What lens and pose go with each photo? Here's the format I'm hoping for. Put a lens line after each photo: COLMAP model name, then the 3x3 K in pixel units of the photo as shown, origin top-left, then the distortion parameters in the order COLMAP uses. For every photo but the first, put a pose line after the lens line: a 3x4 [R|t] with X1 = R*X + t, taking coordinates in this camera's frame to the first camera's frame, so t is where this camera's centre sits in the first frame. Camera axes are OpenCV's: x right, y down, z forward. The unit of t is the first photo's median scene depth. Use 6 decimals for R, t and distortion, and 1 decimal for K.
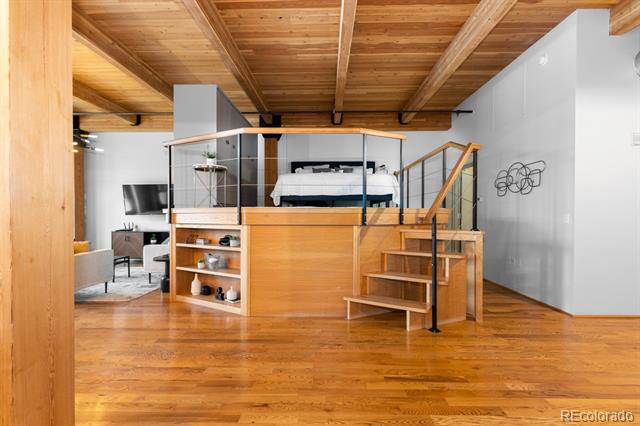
lens RADIAL K [[284.7, 0, 321.7], [0, 284.7, 212.7], [0, 0, 1]] dist [0.001857, -0.000573]
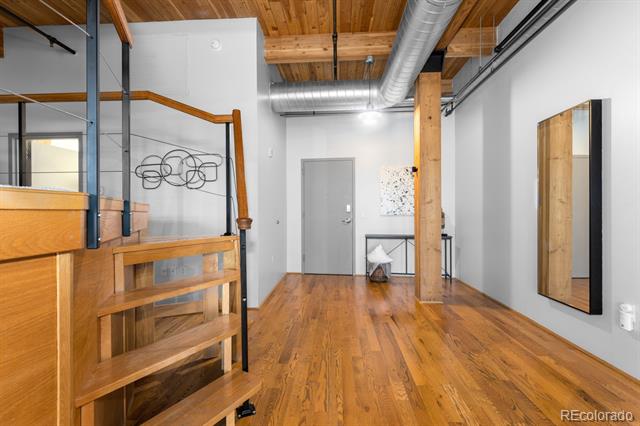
lens RADIAL K [[284.7, 0, 321.1], [0, 284.7, 214.5], [0, 0, 1]] dist [0.001857, -0.000573]
pose [[0.037047, -0.009384, 0.999269, -0.120763], [0.001812, 0.999955, 0.009323, 0.004138], [-0.999312, 0.001465, 0.037062, 0.561834]]
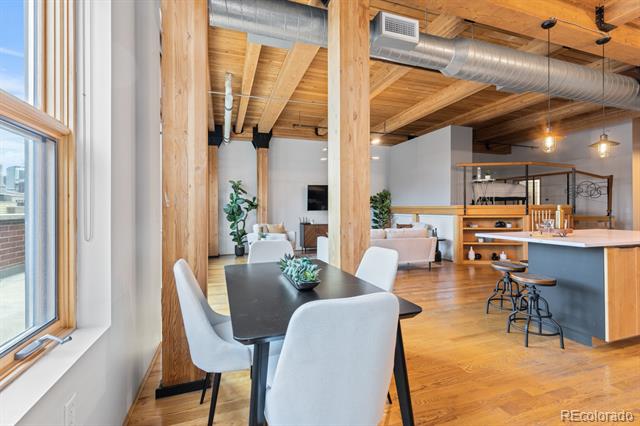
lens RADIAL K [[284.7, 0, 320.7], [0, 284.7, 208.8], [0, 0, 1]] dist [0.001857, -0.000573]
pose [[0.942314, -0.006335, 0.334670, -1.644983], [0.004311, 0.999968, 0.006790, -0.010357], [-0.334702, -0.004956, 0.942311, -0.208099]]
